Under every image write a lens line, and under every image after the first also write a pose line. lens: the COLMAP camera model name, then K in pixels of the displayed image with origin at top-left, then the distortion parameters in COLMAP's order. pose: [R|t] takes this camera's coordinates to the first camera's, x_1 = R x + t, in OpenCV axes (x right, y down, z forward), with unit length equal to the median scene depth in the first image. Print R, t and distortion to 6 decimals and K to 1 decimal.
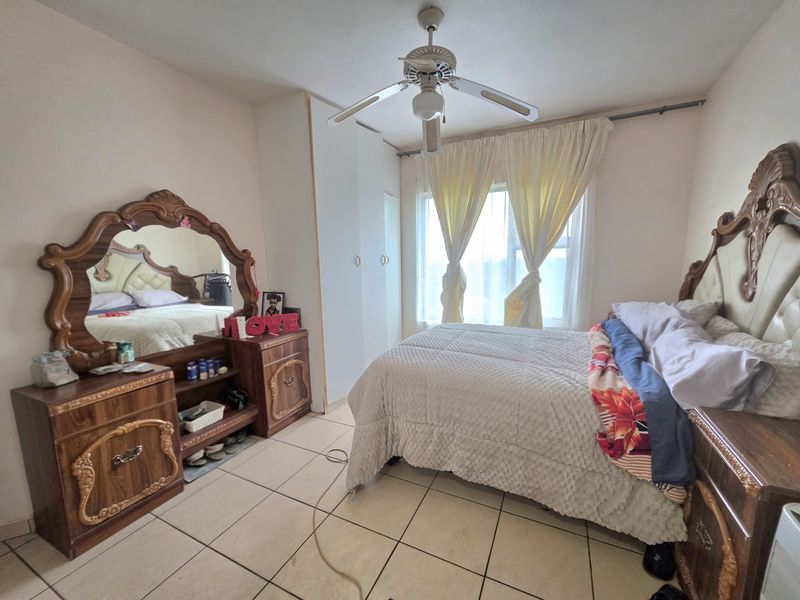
lens RADIAL K [[328.2, 0, 399.7], [0, 328.2, 307.6], [0, 0, 1]] dist [0.000502, 0.000153]
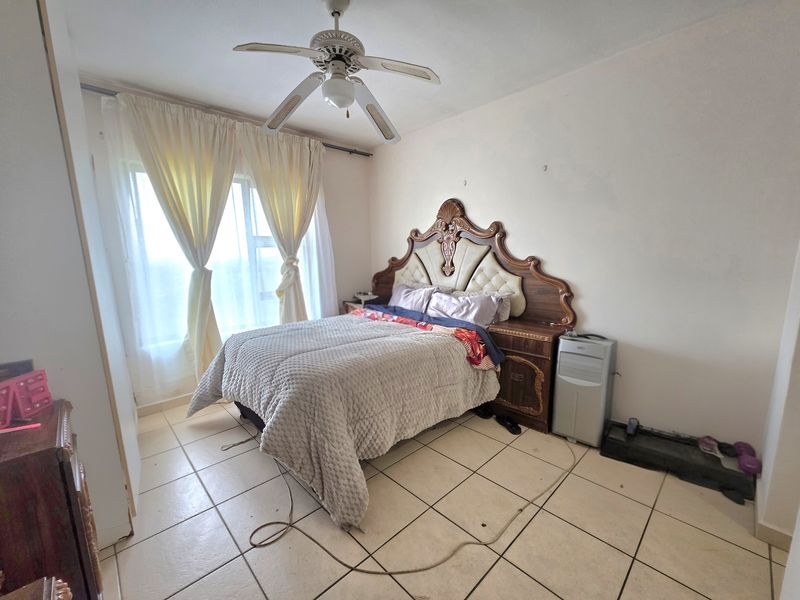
lens RADIAL K [[330.1, 0, 400.1], [0, 330.1, 312.1], [0, 0, 1]] dist [0.000487, 0.000029]
pose [[0.345977, -0.152003, 0.925848, -0.816725], [0.149000, 0.983168, 0.105734, -0.055484], [-0.926336, 0.101370, 0.362802, 0.524707]]
